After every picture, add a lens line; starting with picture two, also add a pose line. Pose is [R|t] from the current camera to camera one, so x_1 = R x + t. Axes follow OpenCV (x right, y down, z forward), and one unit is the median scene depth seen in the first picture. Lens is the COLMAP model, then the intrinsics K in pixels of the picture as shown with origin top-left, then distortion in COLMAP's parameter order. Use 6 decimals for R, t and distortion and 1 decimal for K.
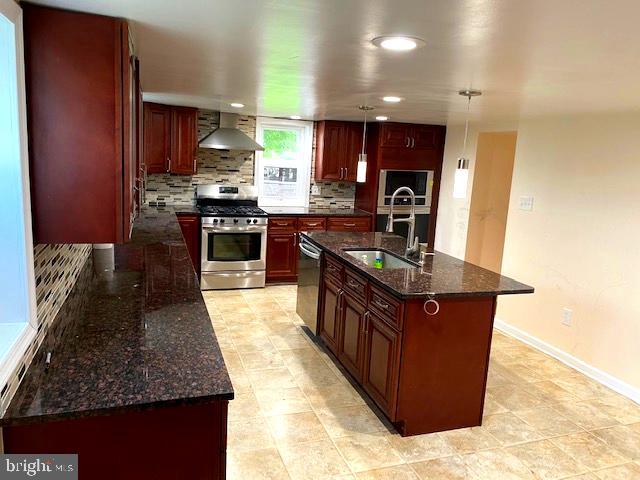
lens RADIAL K [[490.1, 0, 315.2], [0, 490.1, 238.8], [0, 0, 1]] dist [0.066123, -0.104295]
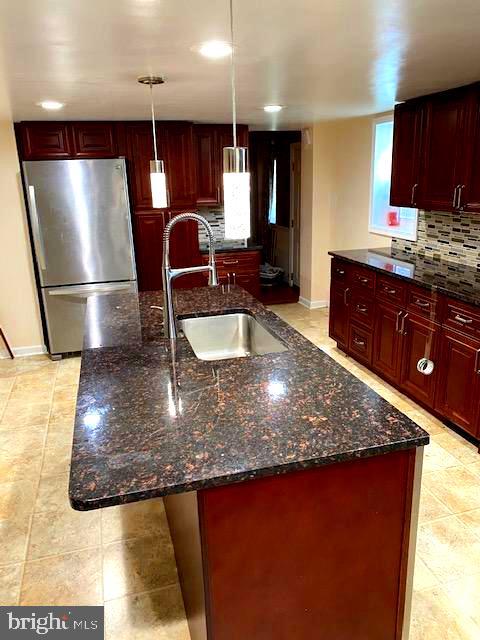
lens RADIAL K [[490.1, 0, 235.8], [0, 490.1, 317.9], [0, 0, 1]] dist [0.066123, -0.104295]
pose [[-0.998331, -0.037967, 0.043515, 0.054332], [-0.014477, 0.893982, 0.447868, -0.150694], [-0.055906, 0.446491, -0.893040, 0.922764]]
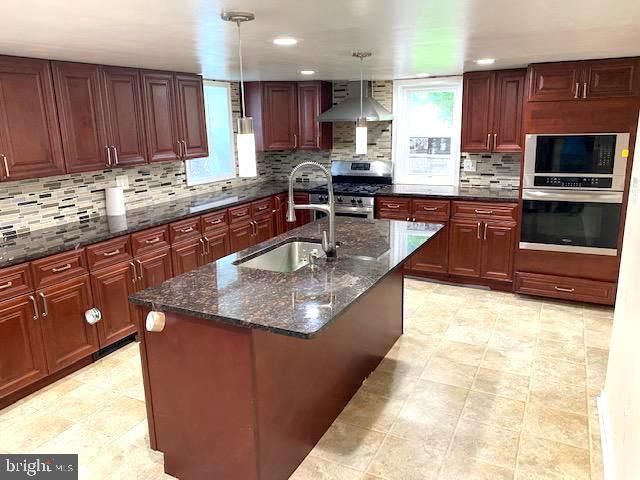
lens RADIAL K [[490.1, 0, 315.2], [0, 490.1, 238.8], [0, 0, 1]] dist [0.066123, -0.104295]
pose [[0.694346, 0.102312, -0.712331, 0.421260], [-0.065032, 0.994713, 0.079481, -0.030465], [0.716697, -0.008863, 0.697328, 0.292495]]
